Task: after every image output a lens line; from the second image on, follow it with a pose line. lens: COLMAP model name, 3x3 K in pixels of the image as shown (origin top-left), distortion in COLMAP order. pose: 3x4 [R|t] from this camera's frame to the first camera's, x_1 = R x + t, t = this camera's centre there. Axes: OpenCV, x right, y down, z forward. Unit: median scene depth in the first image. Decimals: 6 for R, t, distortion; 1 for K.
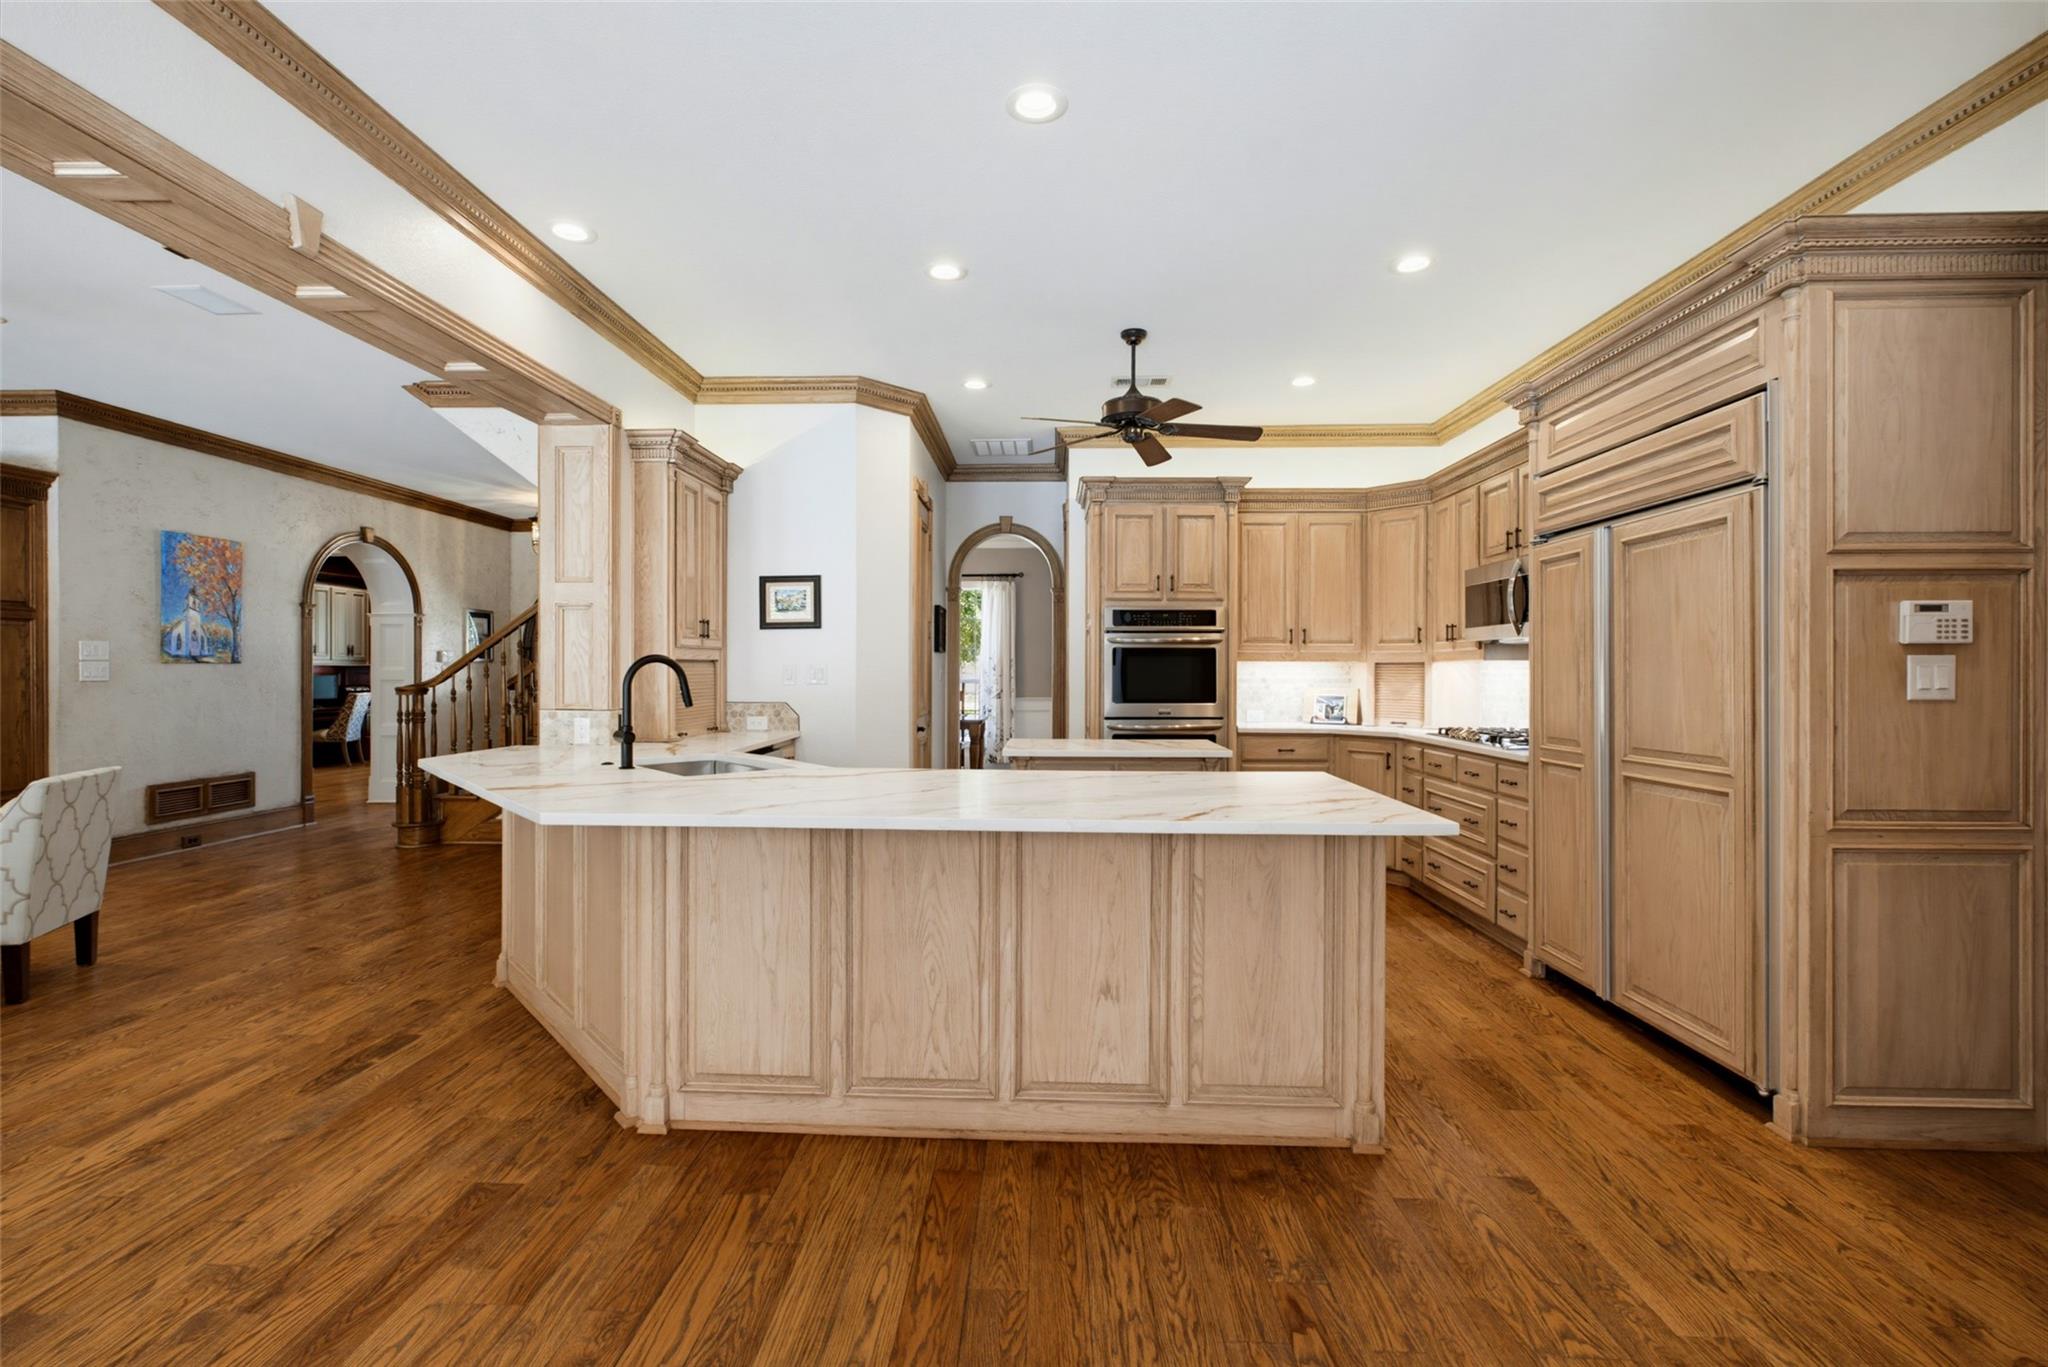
lens RADIAL K [[888.5, 0, 1017.6], [0, 888.5, 669.7], [0, 0, 1]] dist [-0.001258, -0.000022]
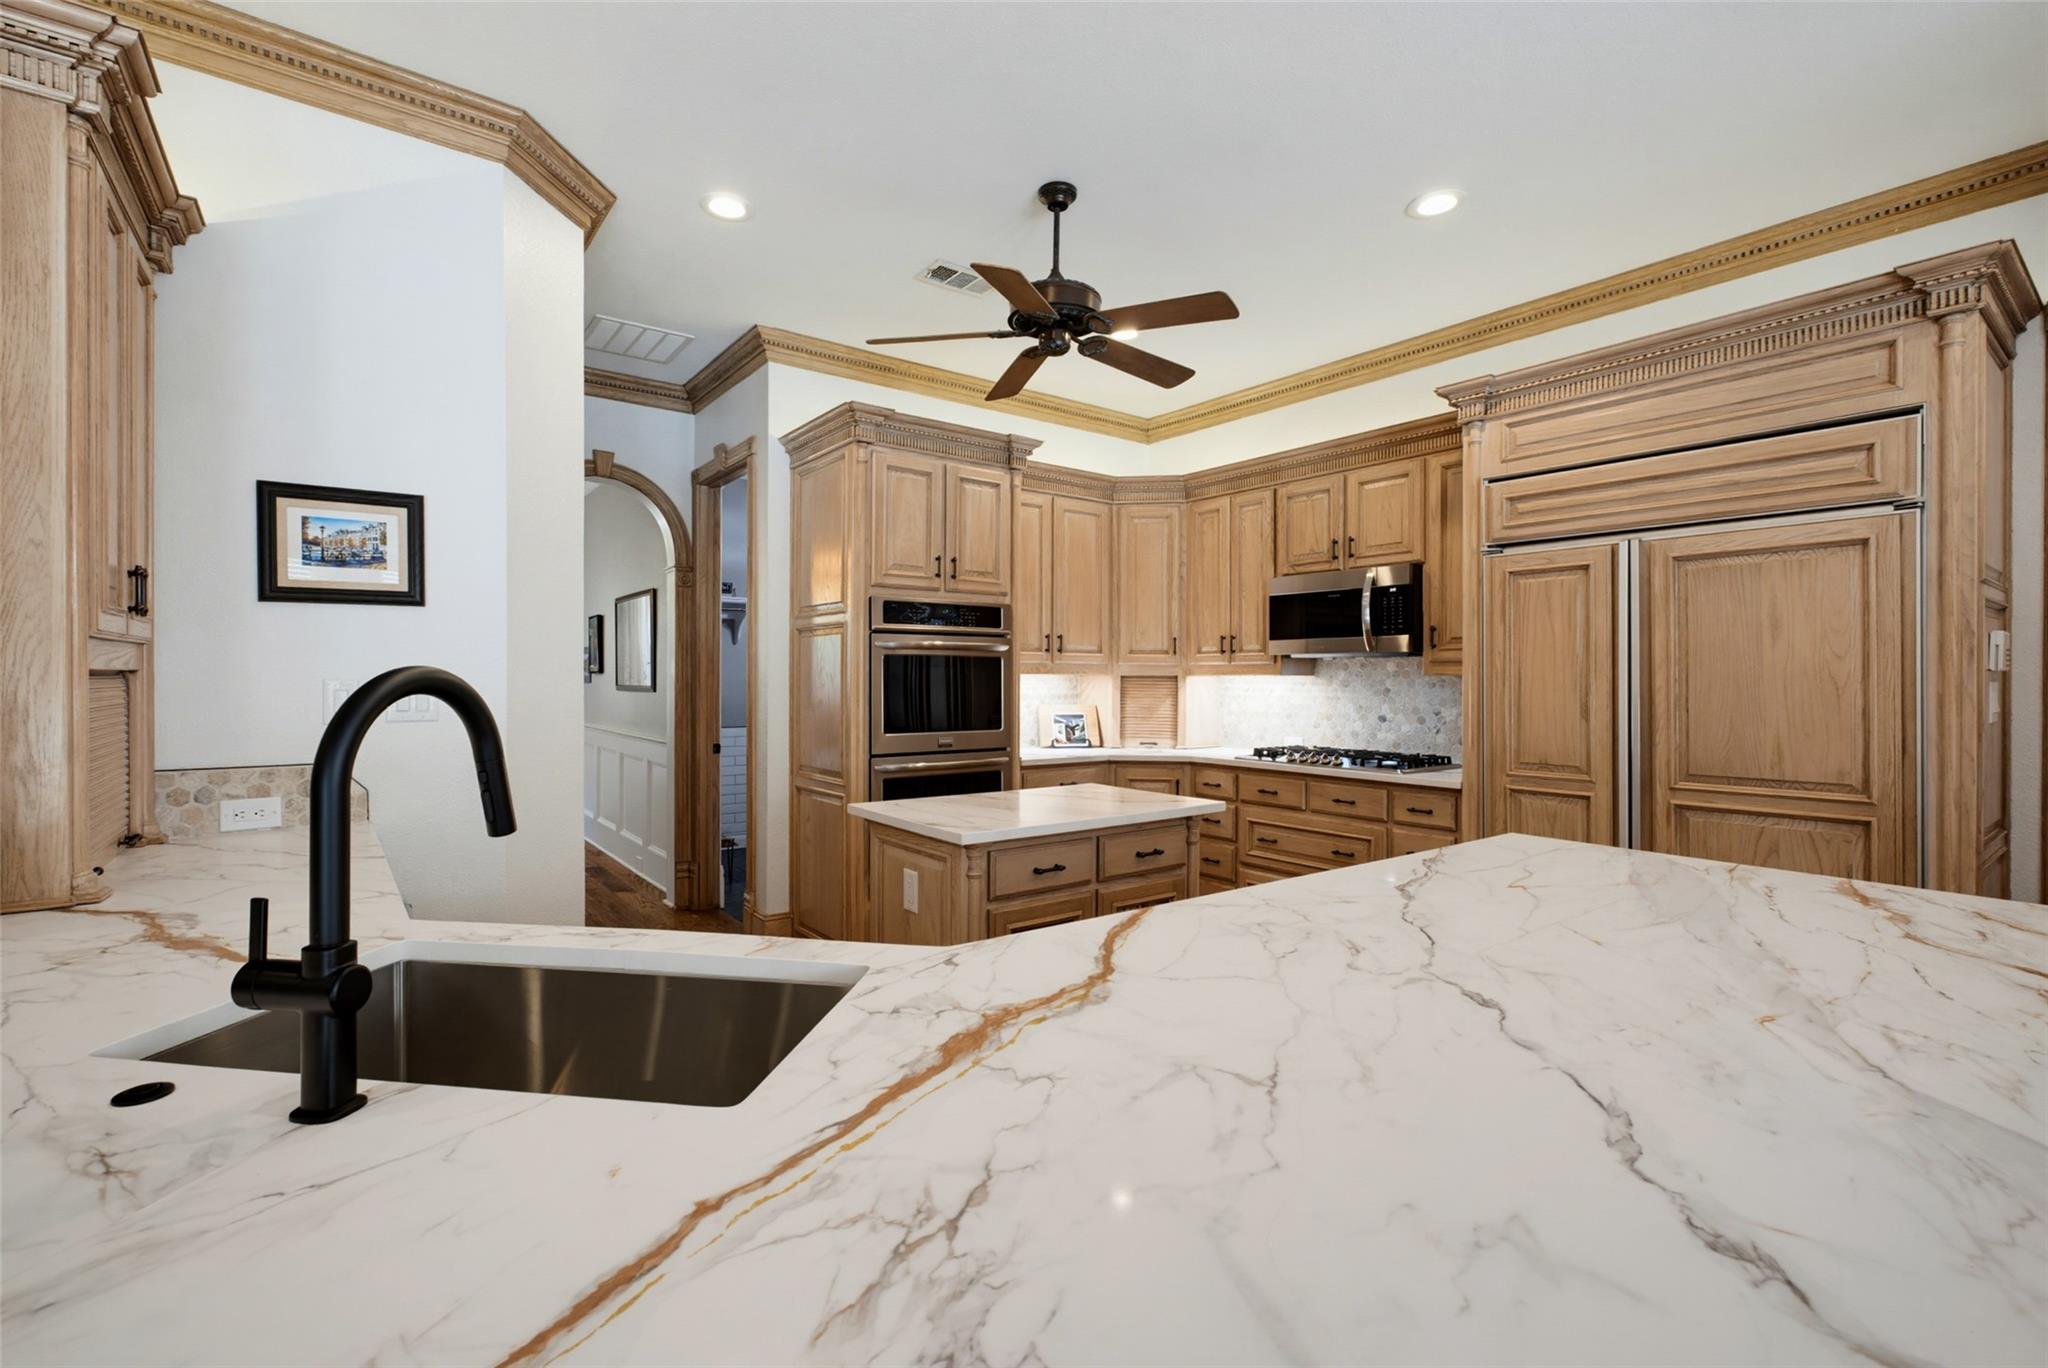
lens RADIAL K [[903.8, 0, 1010.3], [0, 903.8, 677.1], [0, 0, 1]] dist [-0.002396, 0.000919]
pose [[0.778505, 0.000806, 0.627638, -0.280630], [-0.002790, 0.999994, 0.002177, -0.009571], [-0.627633, -0.003445, 0.778502, 0.415695]]
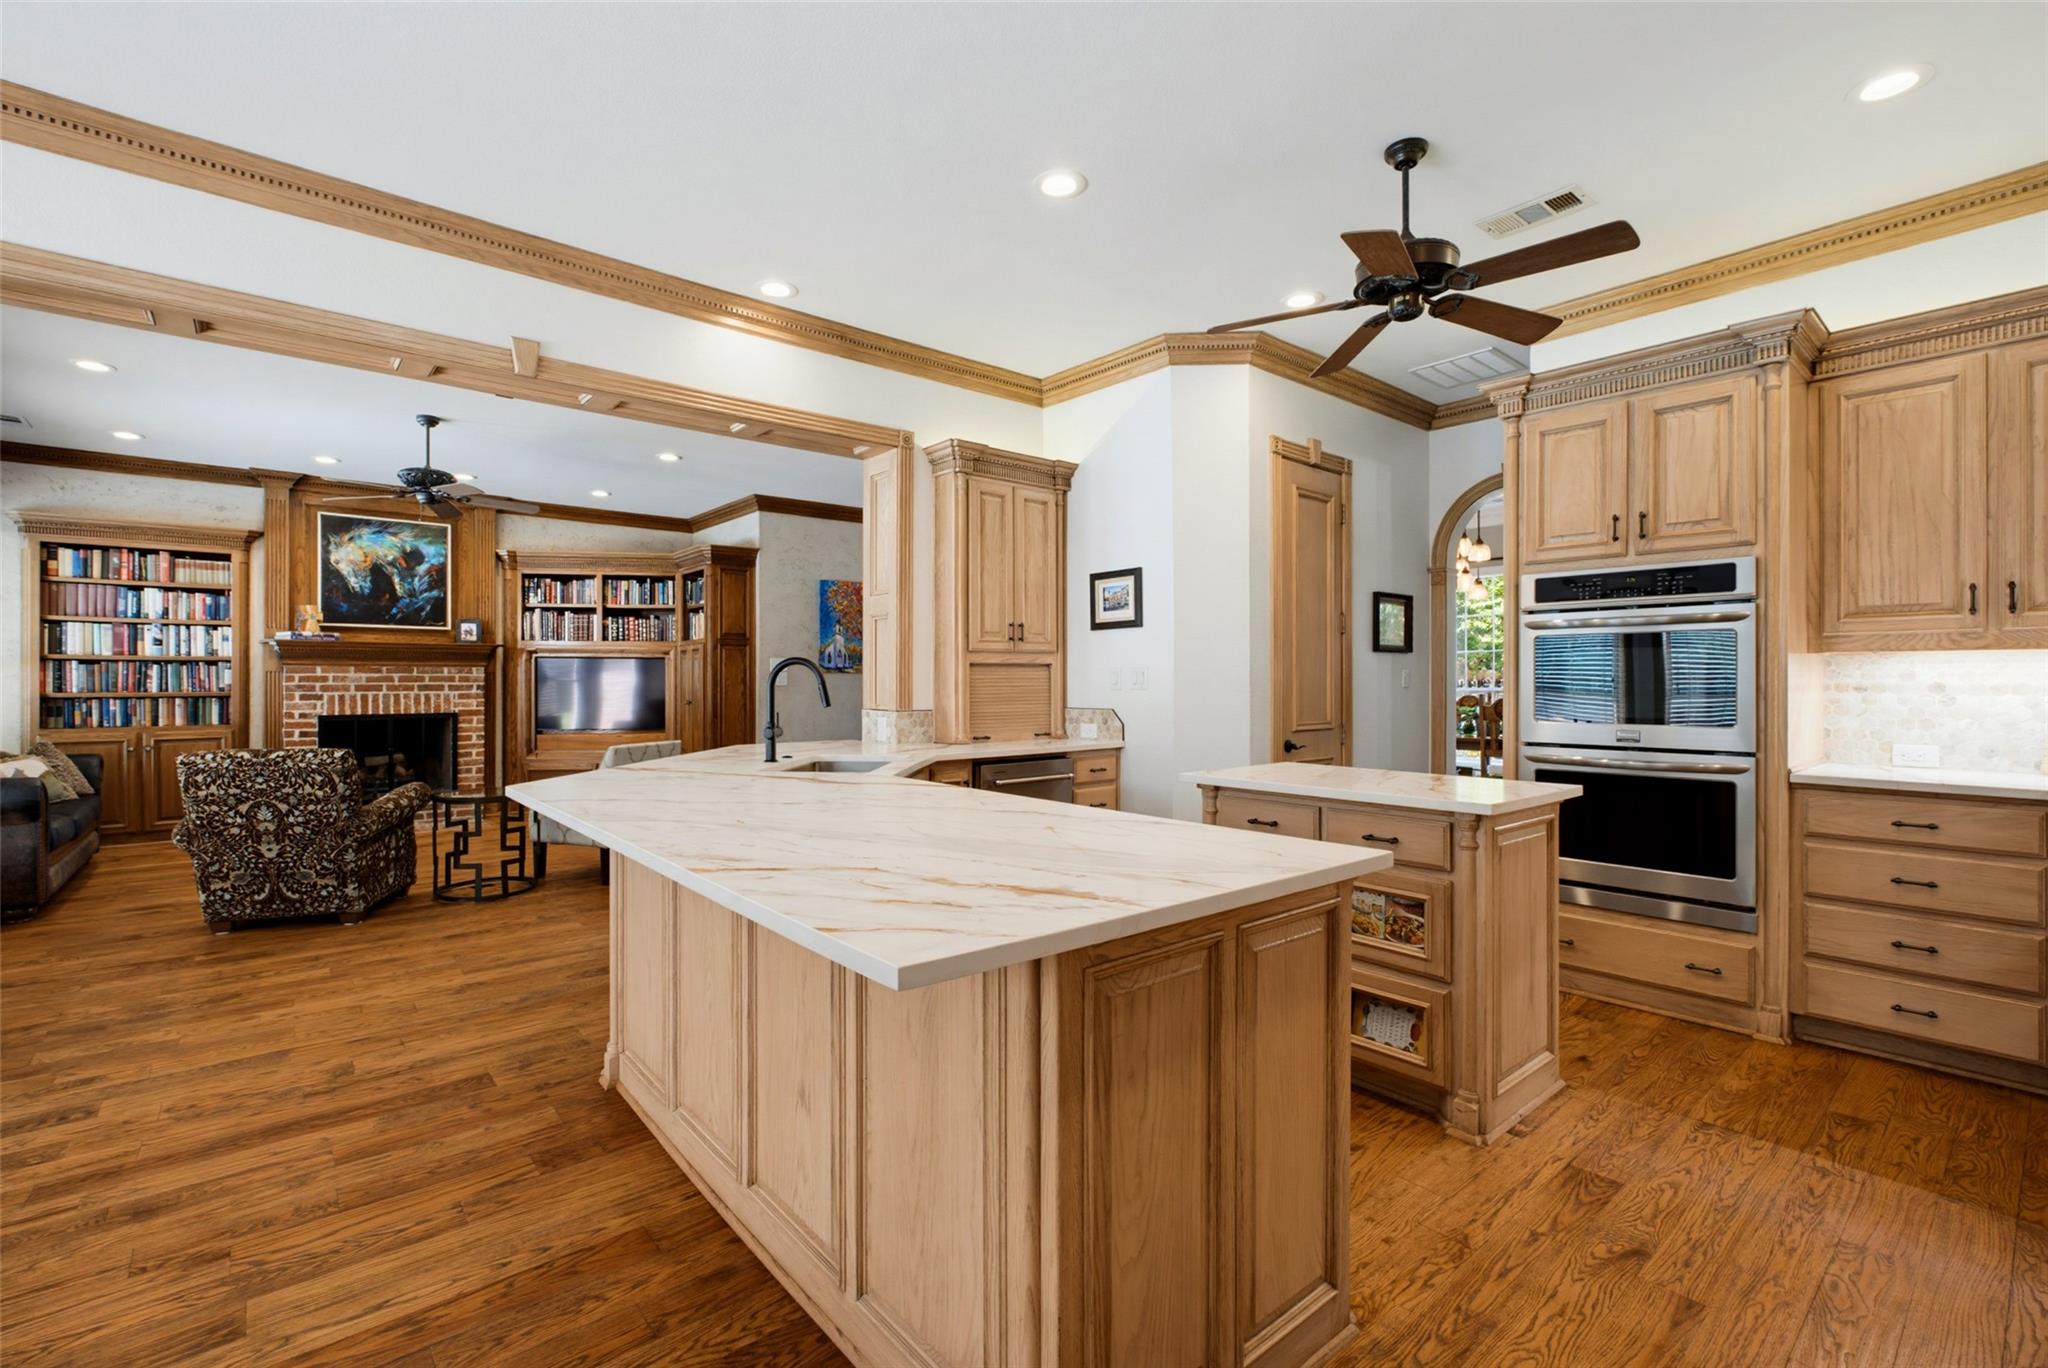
lens RADIAL K [[903.8, 0, 1010.3], [0, 903.8, 677.1], [0, 0, 1]] dist [-0.002396, 0.000919]
pose [[0.669453, -0.005242, -0.742836, 0.365961], [0.003032, 0.999986, -0.004325, 0.007435], [0.742849, 0.000643, 0.669459, 0.293522]]
